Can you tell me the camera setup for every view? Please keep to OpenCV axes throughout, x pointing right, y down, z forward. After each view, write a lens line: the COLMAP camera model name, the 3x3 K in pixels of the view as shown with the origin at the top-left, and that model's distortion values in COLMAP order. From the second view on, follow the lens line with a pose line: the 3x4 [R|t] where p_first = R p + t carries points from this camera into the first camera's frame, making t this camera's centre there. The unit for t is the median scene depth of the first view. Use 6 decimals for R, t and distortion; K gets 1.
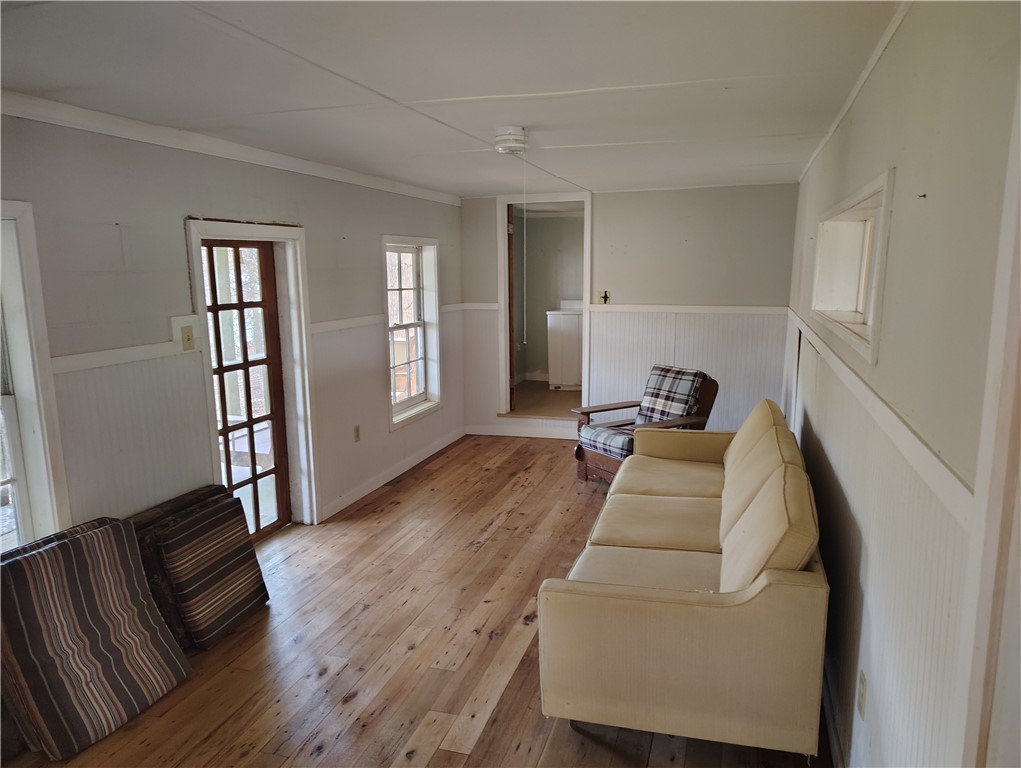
lens RADIAL K [[690.7, 0, 516.6], [0, 690.7, 386.6], [0, 0, 1]] dist [0.051782, -0.068394]
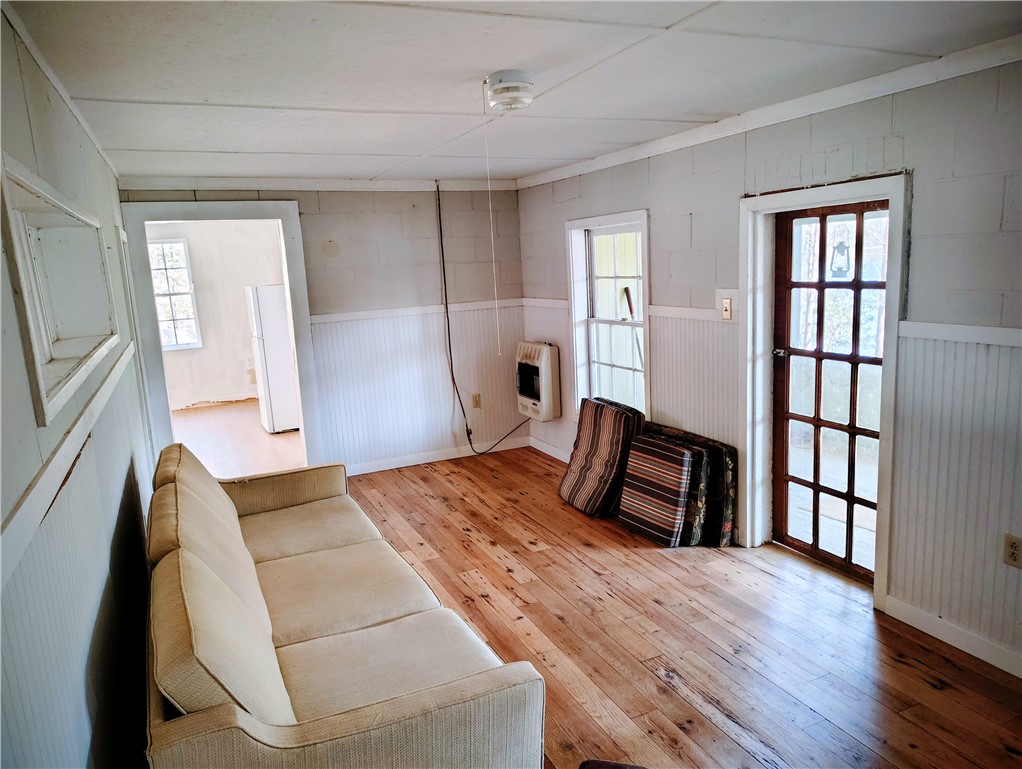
lens RADIAL K [[691.4, 0, 517.1], [0, 691.4, 387.1], [0, 0, 1]] dist [0.051782, -0.068394]
pose [[-0.716863, 0.177700, -0.674188, 0.474875], [-0.060388, 0.947516, 0.313954, -0.246736], [0.694593, 0.265775, -0.668508, 1.365039]]
